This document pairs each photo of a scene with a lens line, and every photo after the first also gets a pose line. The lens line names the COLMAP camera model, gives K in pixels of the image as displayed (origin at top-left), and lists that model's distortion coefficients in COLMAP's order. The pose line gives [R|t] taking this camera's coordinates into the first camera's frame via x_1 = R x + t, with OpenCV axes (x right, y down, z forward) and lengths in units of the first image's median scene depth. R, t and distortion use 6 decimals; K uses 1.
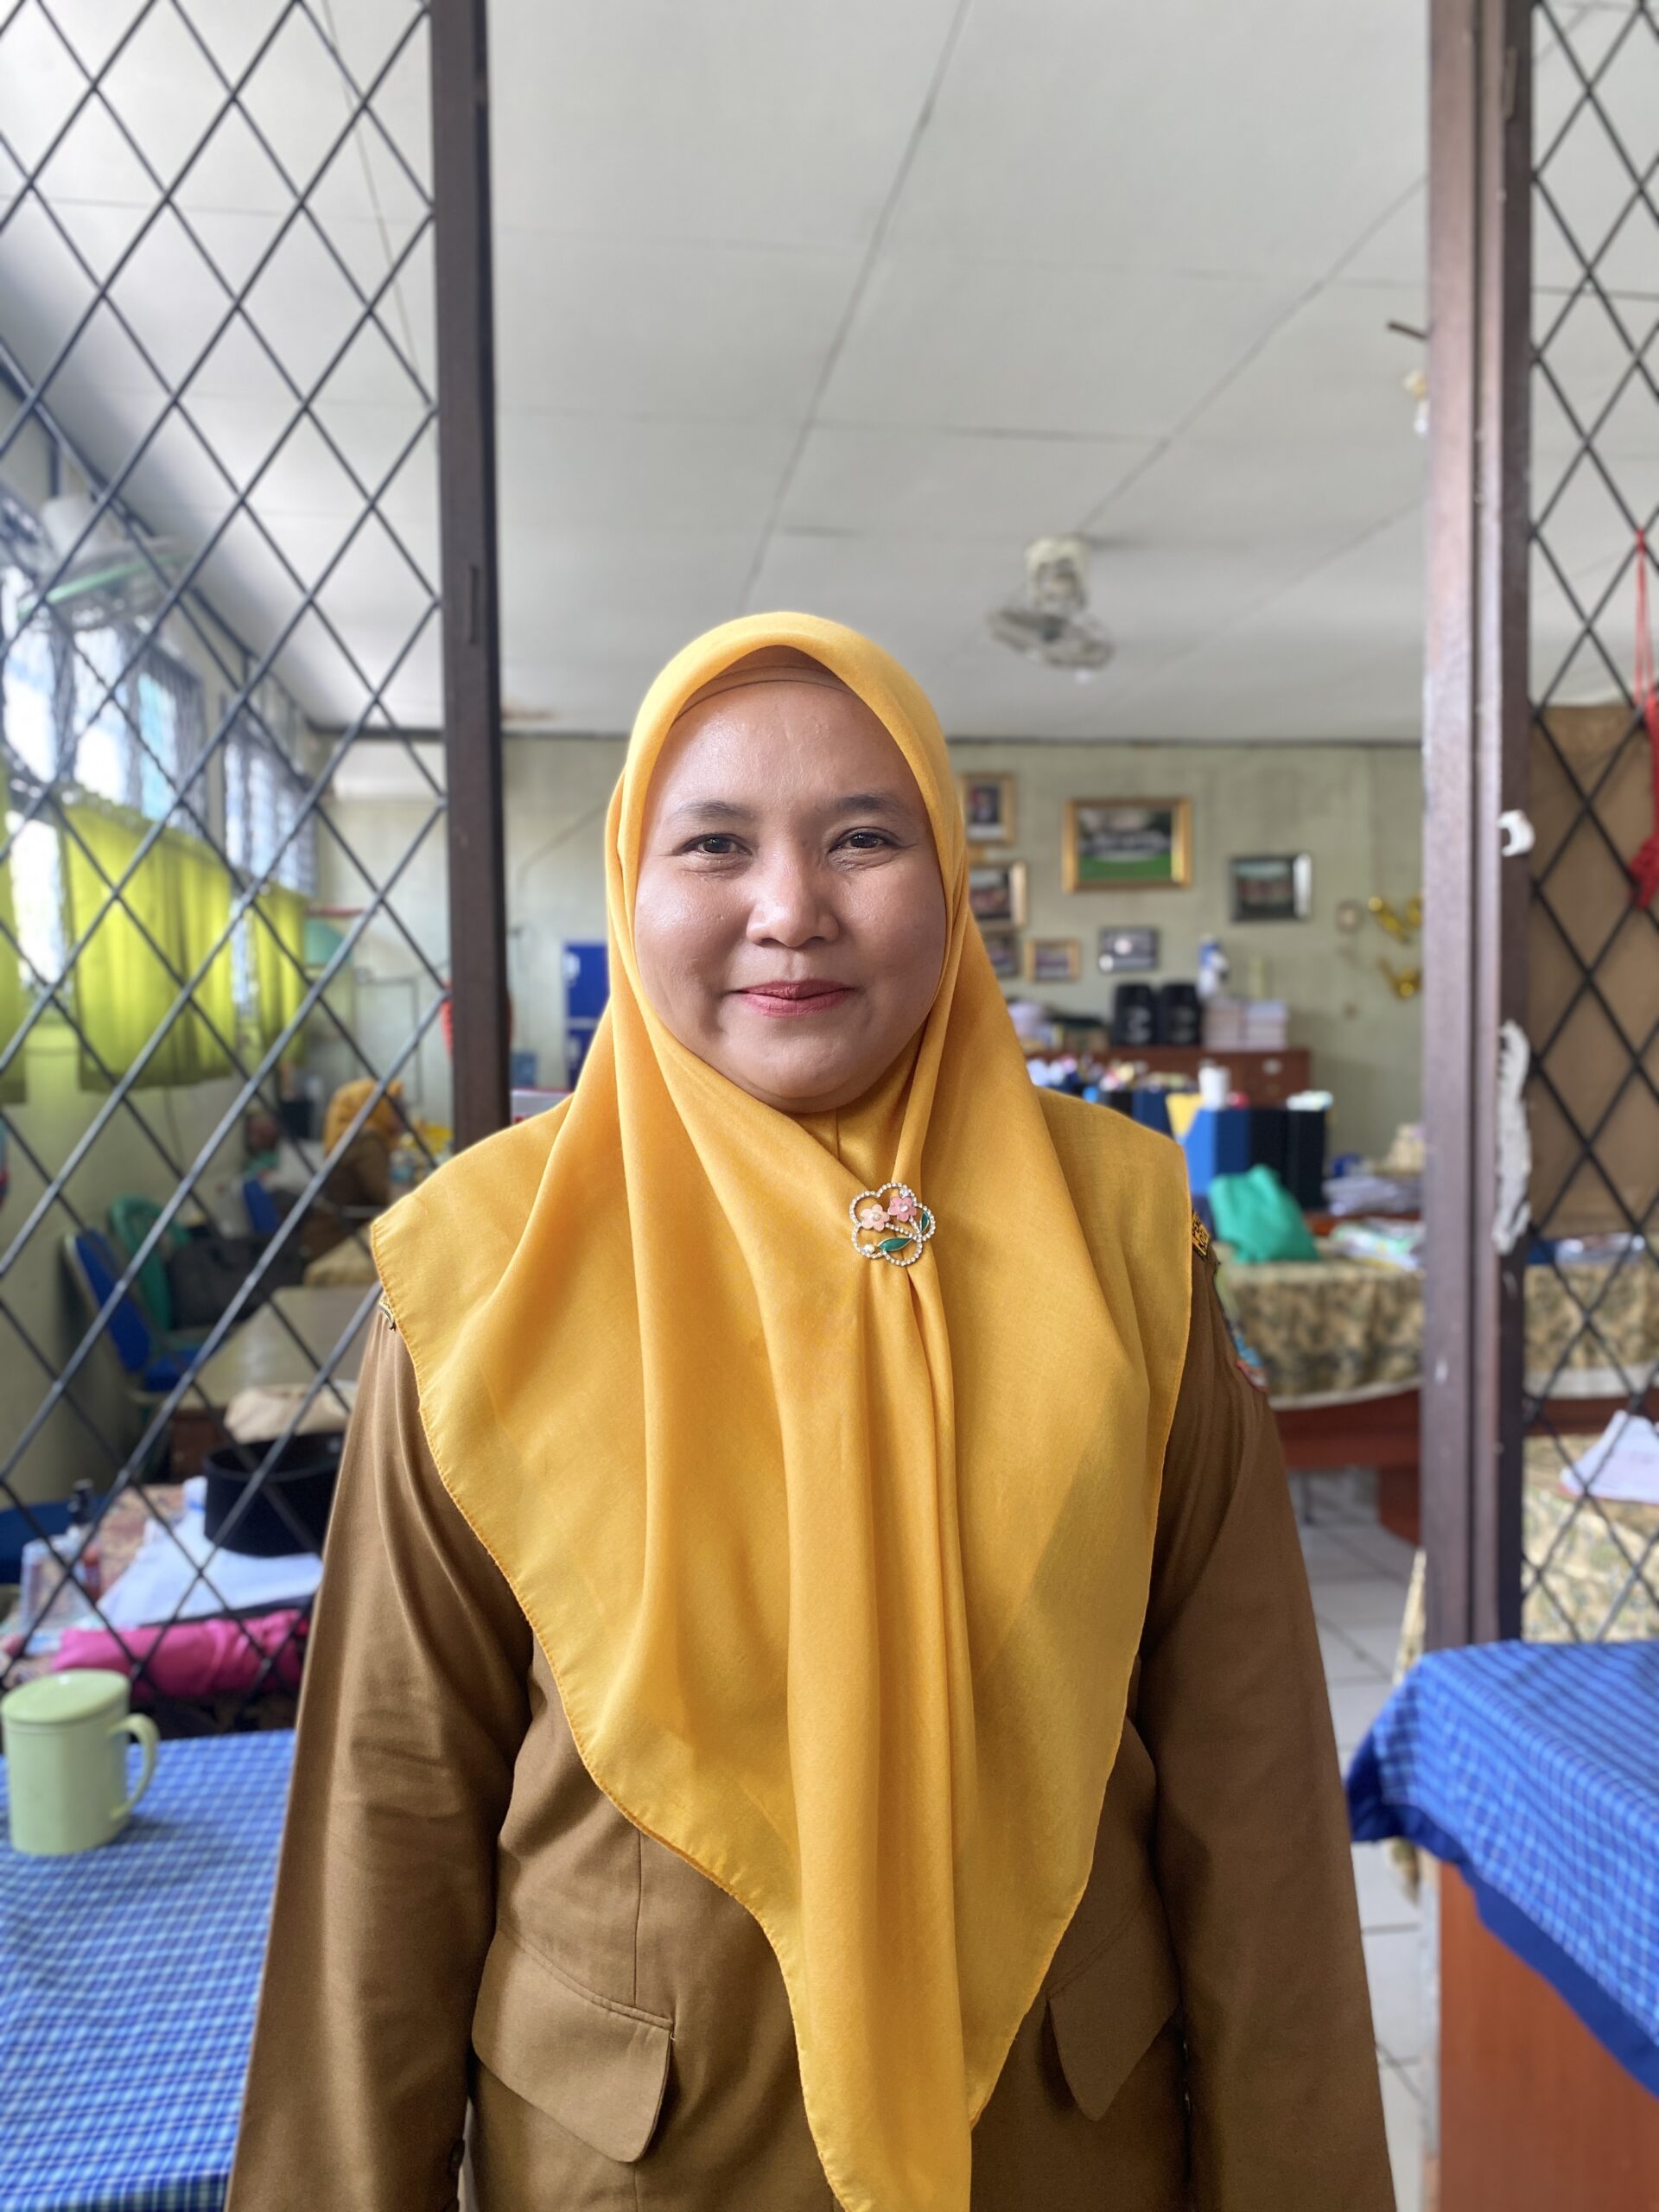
lens RADIAL K [[1718.5, 0, 786.2], [0, 1718.5, 1155.6], [0, 0, 1]] dist [0.031986, -0.065847]
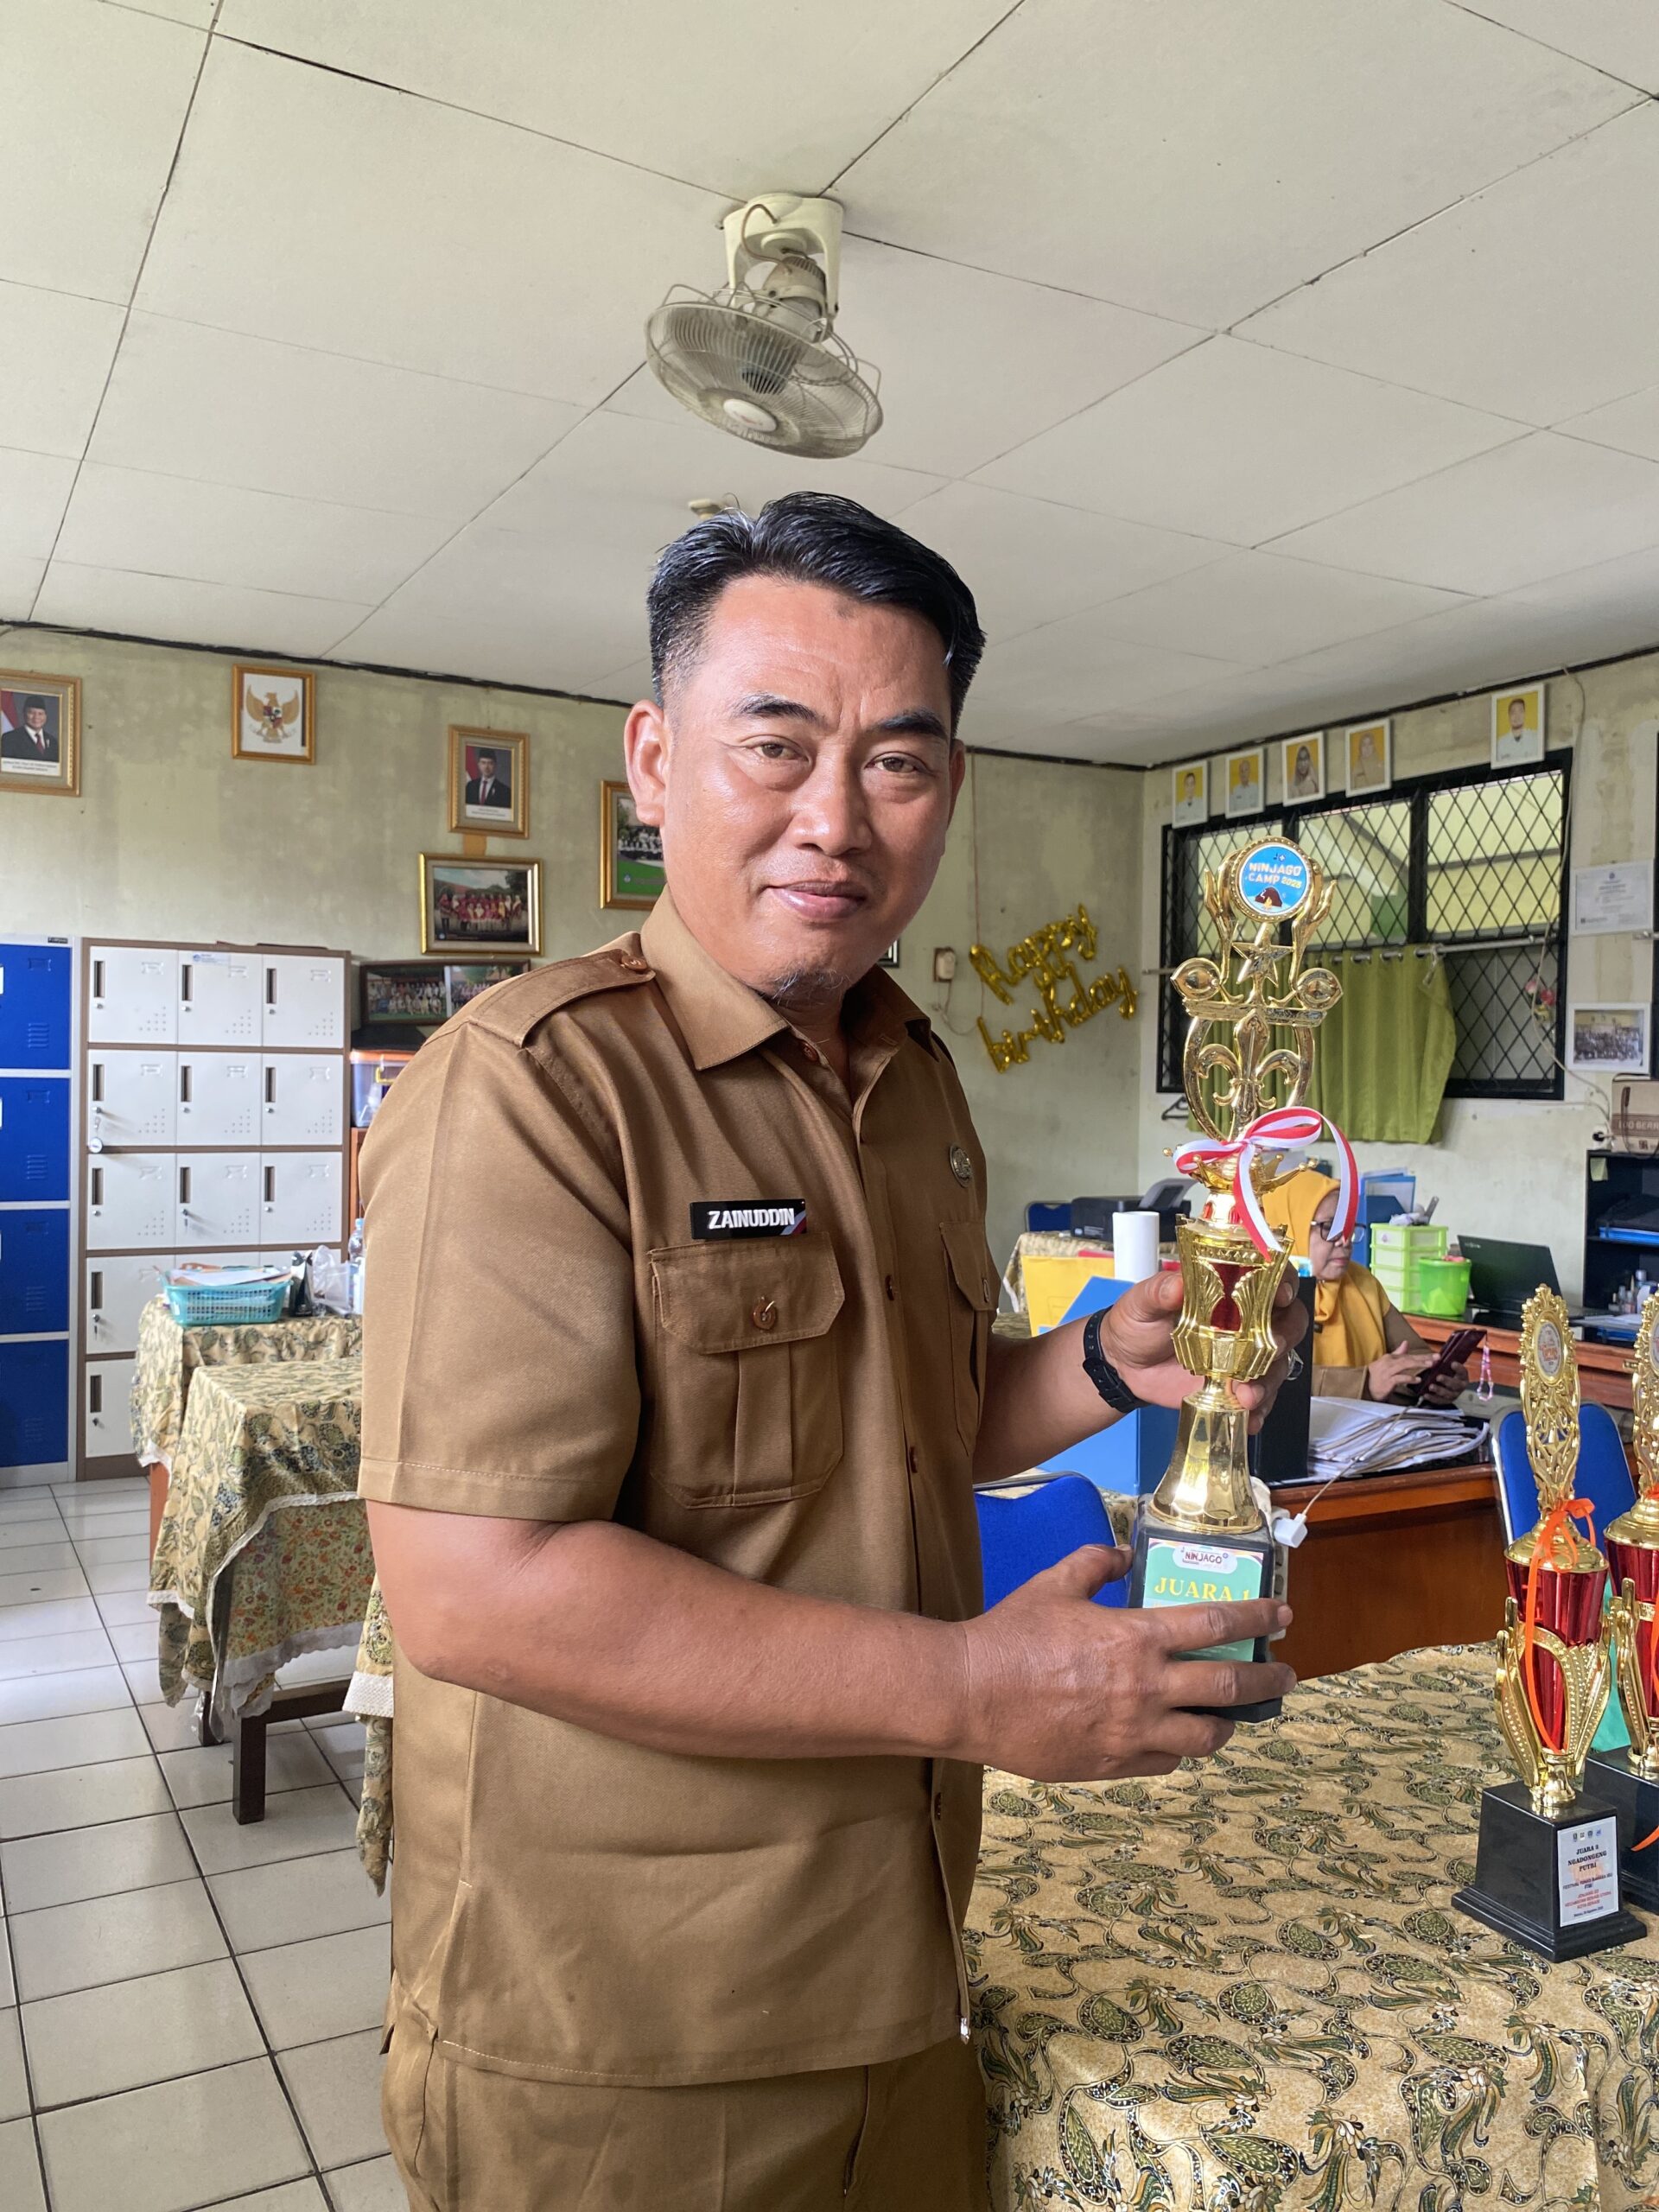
lens RADIAL K [[1718.5, 0, 835.4], [0, 1718.5, 1113.2], [0, 0, 1]] dist [0.031986, -0.065847]
pose [[0.927561, 0.023098, 0.372956, -0.010758], [-0.003075, 0.998526, -0.054193, -0.028872], [-0.373658, 0.049121, 0.926265, 0.304440]]
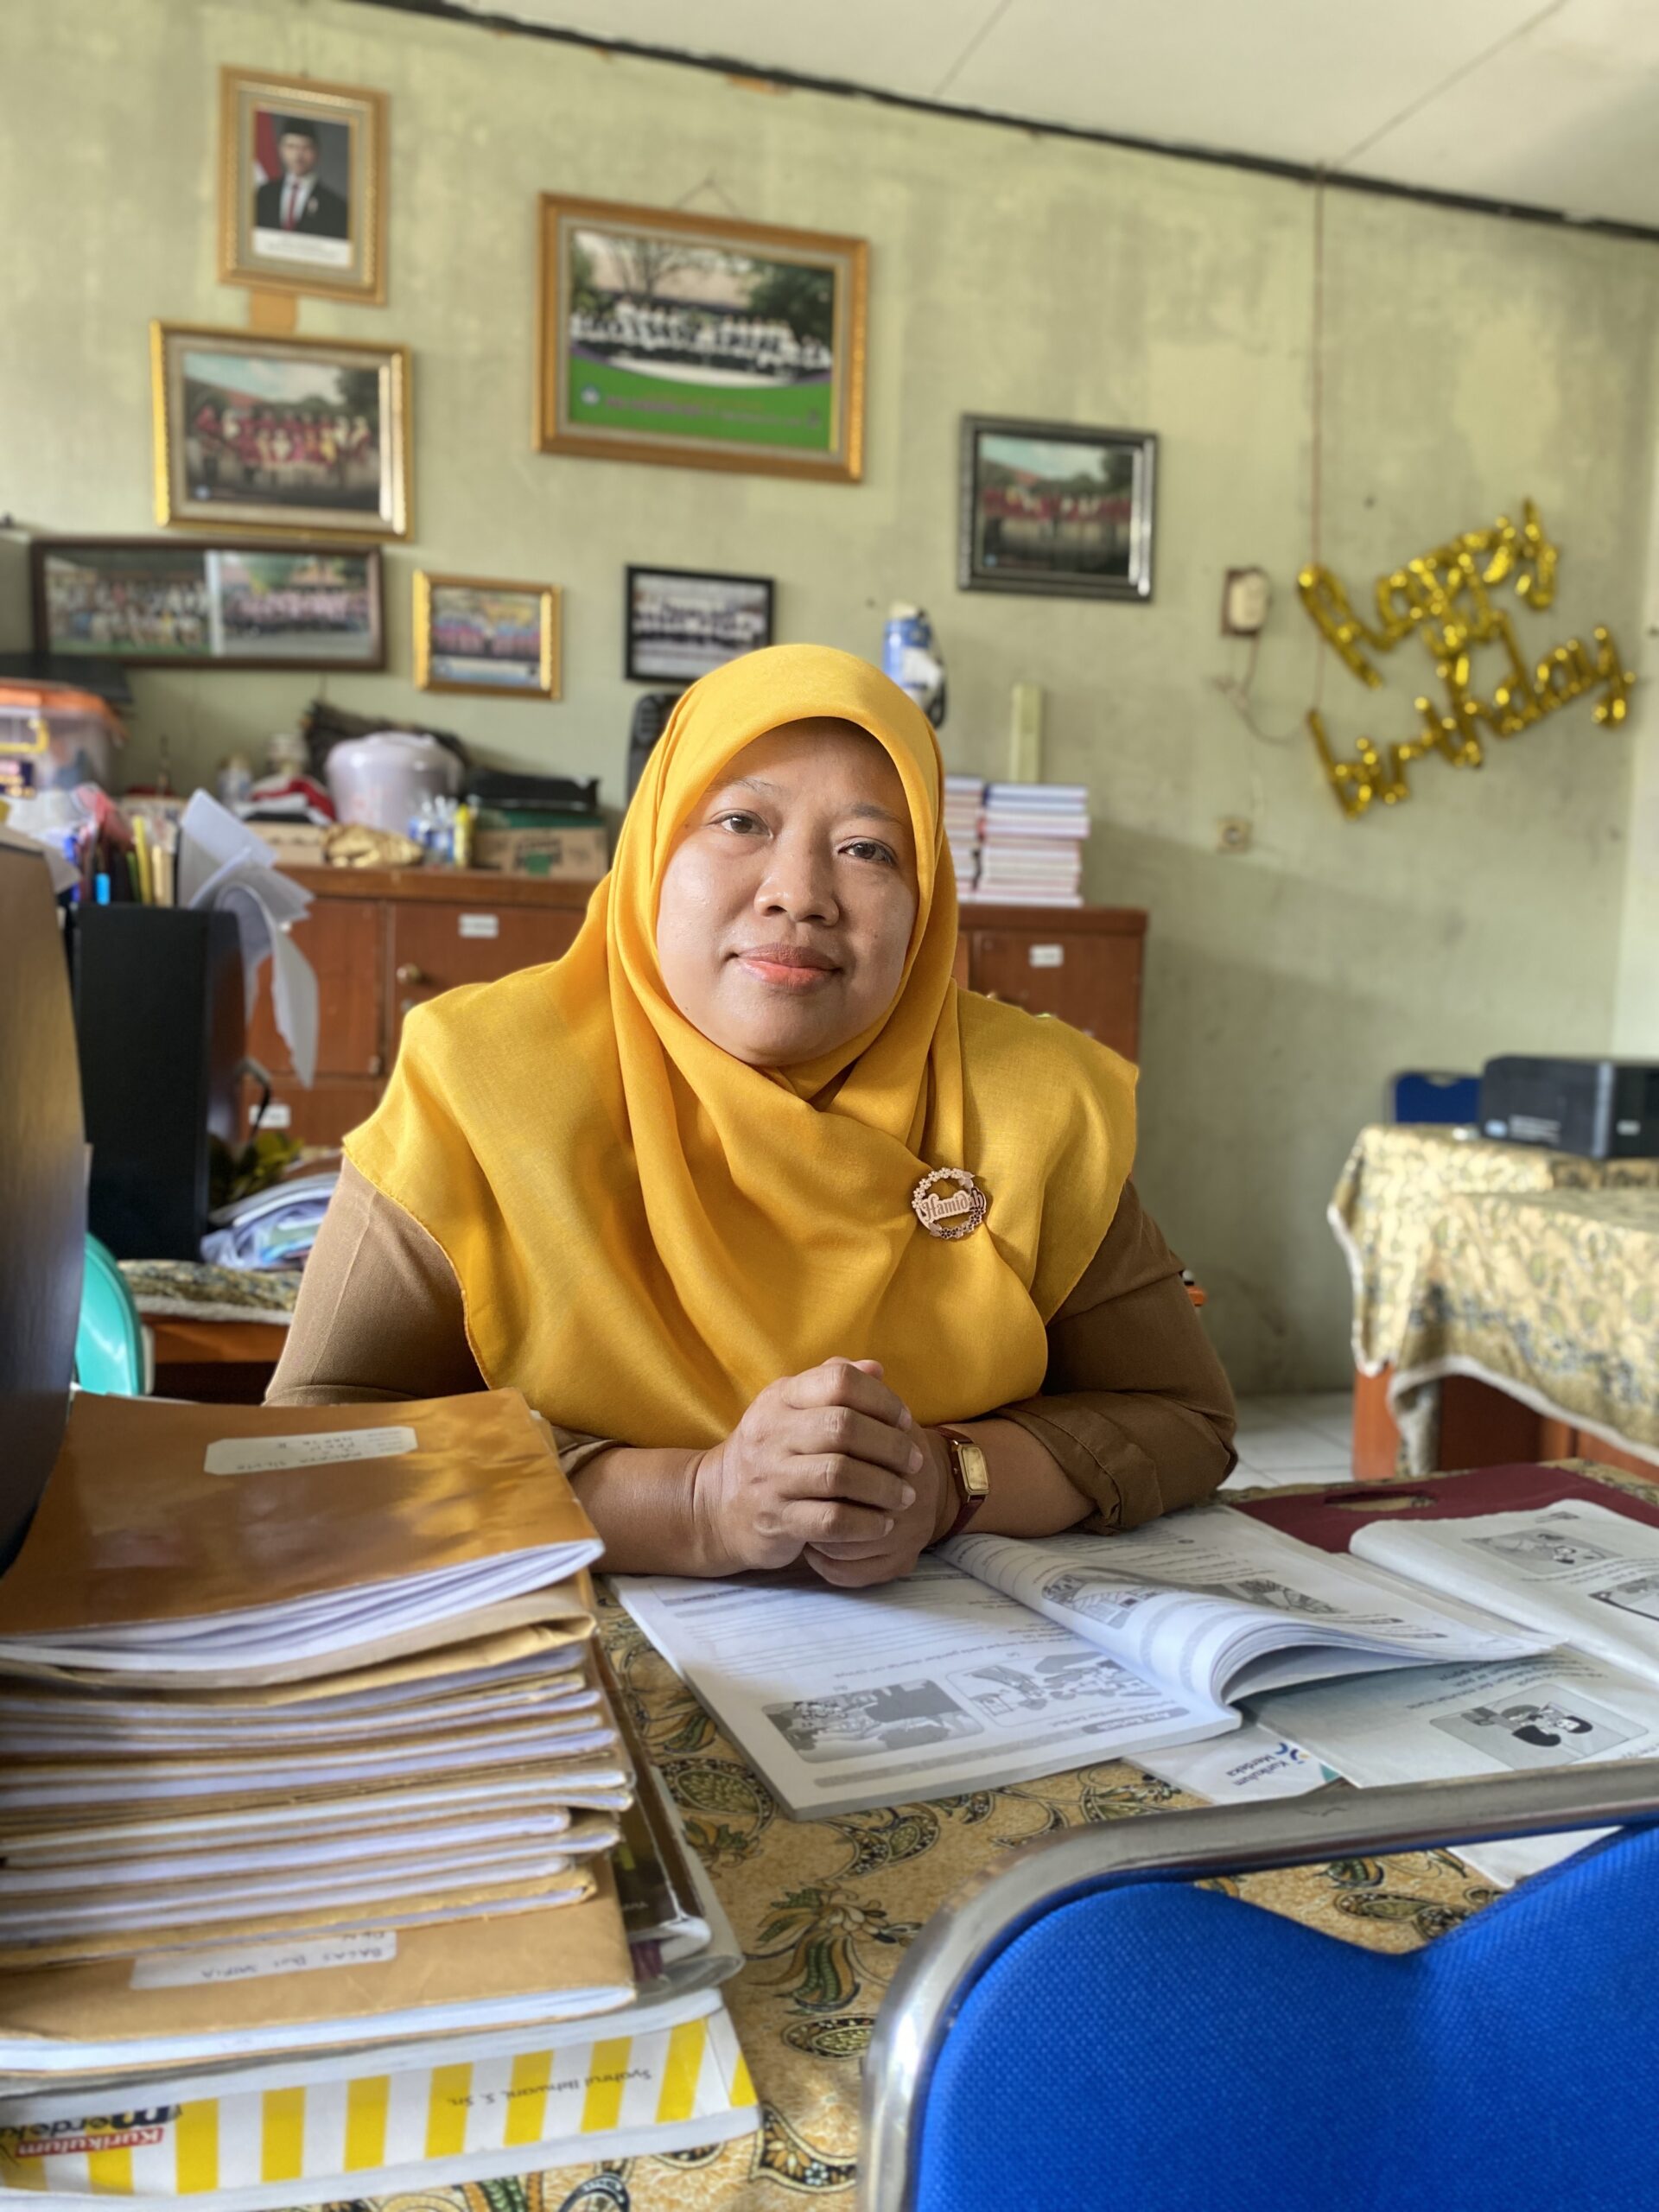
lens RADIAL K [[1718.5, 0, 825.9], [0, 1718.5, 1094.0], [0, 0, 1]] dist [0.031986, -0.065847]
pose [[0.986856, 0.041506, 0.156182, 0.173634], [-0.043775, 0.998980, 0.011118, -0.022942], [-0.155562, -0.017808, 0.987666, 0.626101]]
